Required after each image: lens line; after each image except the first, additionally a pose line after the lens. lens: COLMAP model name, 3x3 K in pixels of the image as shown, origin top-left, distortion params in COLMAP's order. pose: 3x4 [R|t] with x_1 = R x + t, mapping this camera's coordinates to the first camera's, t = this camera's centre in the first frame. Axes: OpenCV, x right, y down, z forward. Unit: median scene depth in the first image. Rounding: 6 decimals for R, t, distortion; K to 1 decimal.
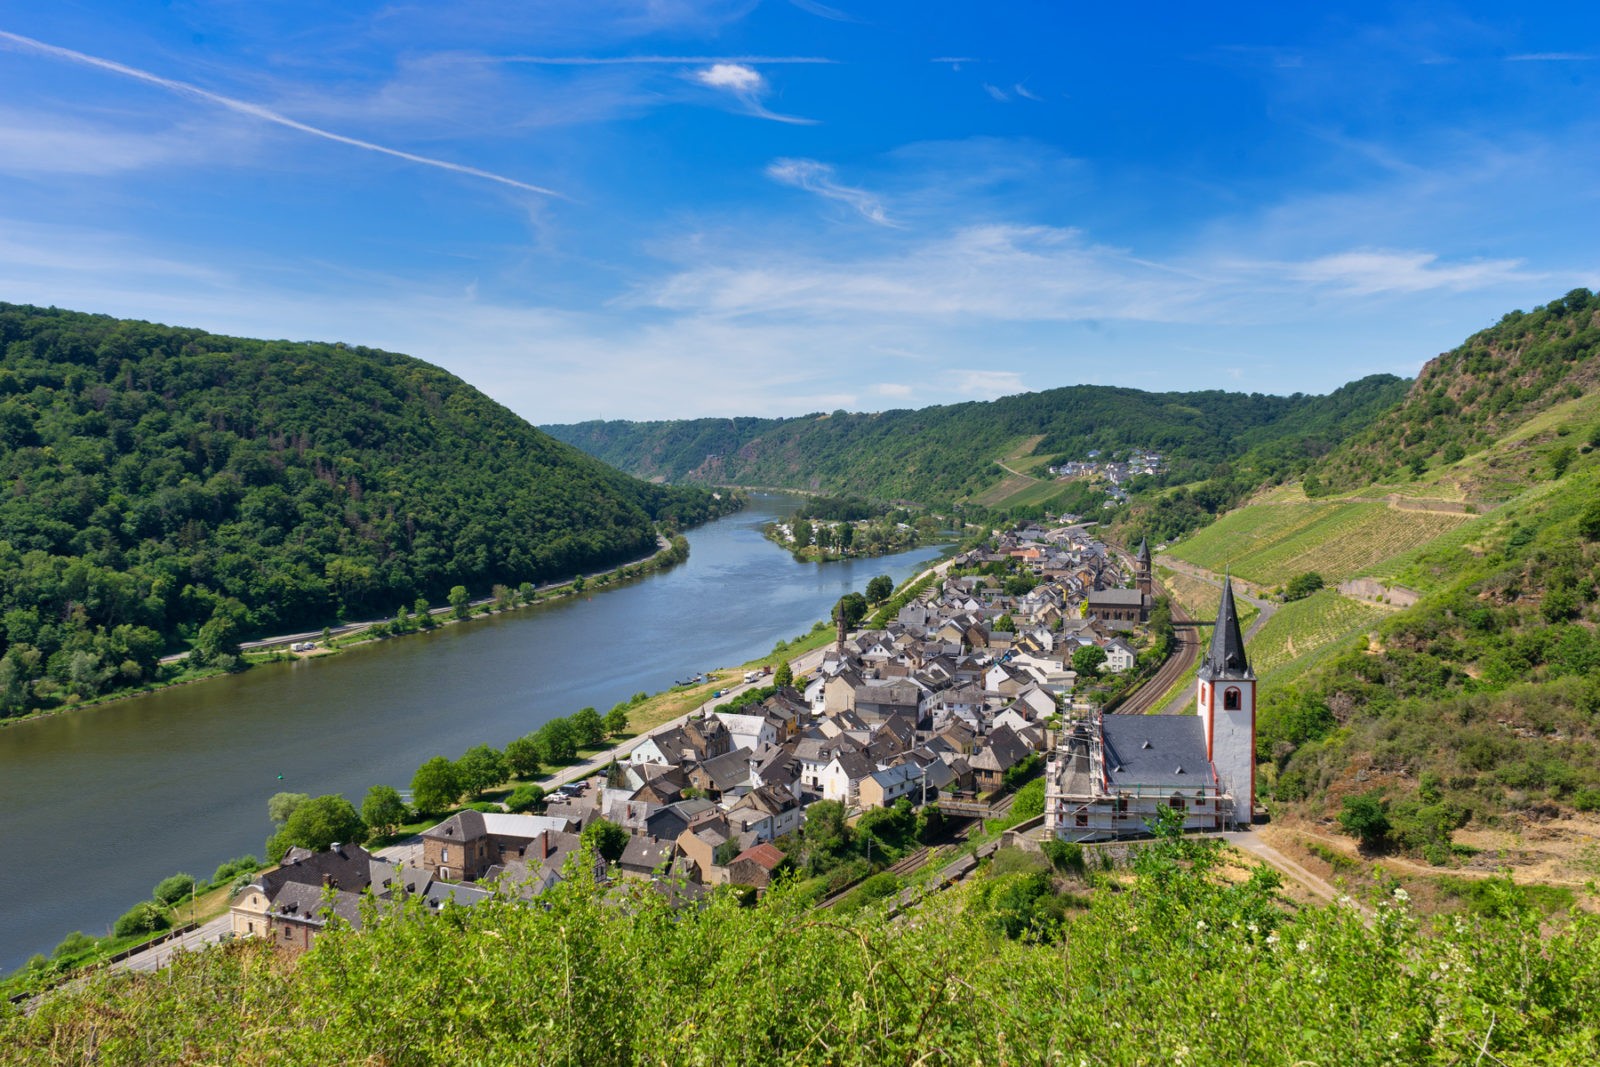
lens RADIAL K [[1285.7, 0, 807.7], [0, 1285.7, 561.2], [0, 0, 1]] dist [-0.014189, -0.000517]
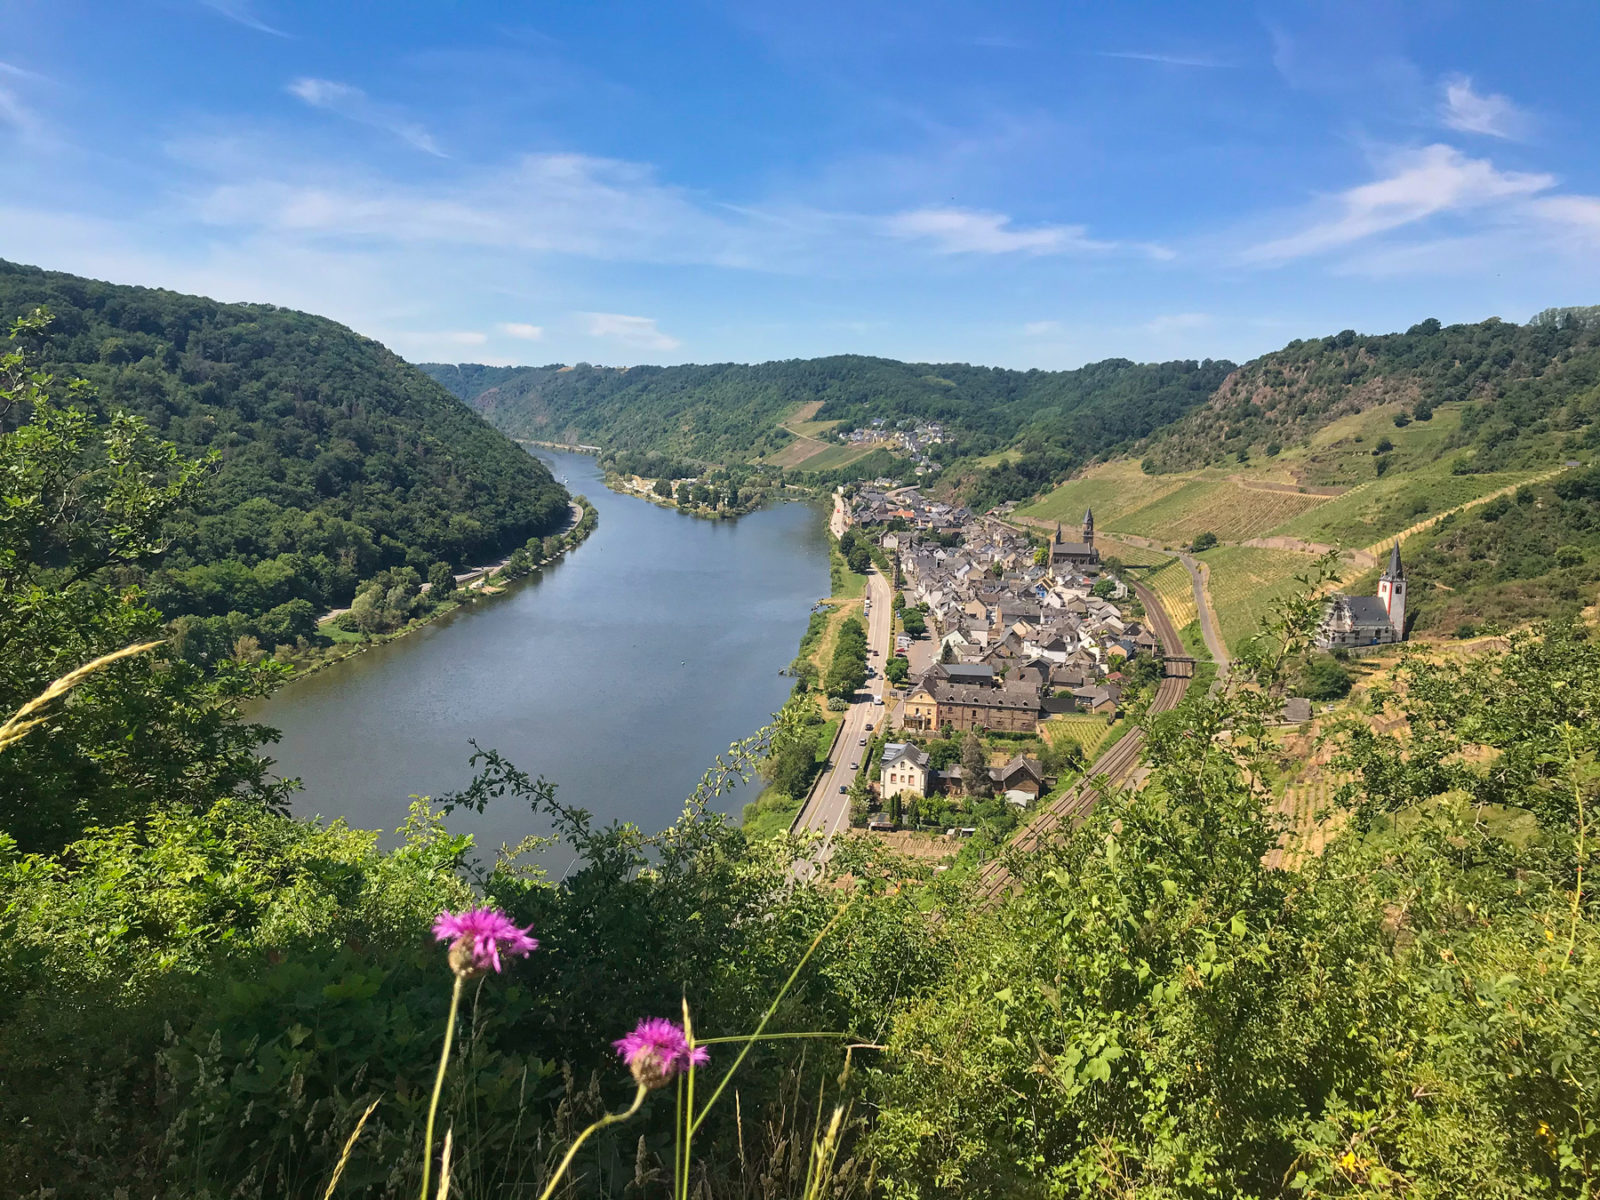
lens RADIAL K [[1330.0, 0, 797.2], [0, 1330.0, 558.5], [0, 0, 1]] dist [0.139318, -0.254384]
pose [[0.969925, 0.002742, 0.243390, -0.286016], [-0.011019, 0.999406, 0.032653, -0.004417], [-0.243156, -0.034352, 0.969379, -0.247180]]
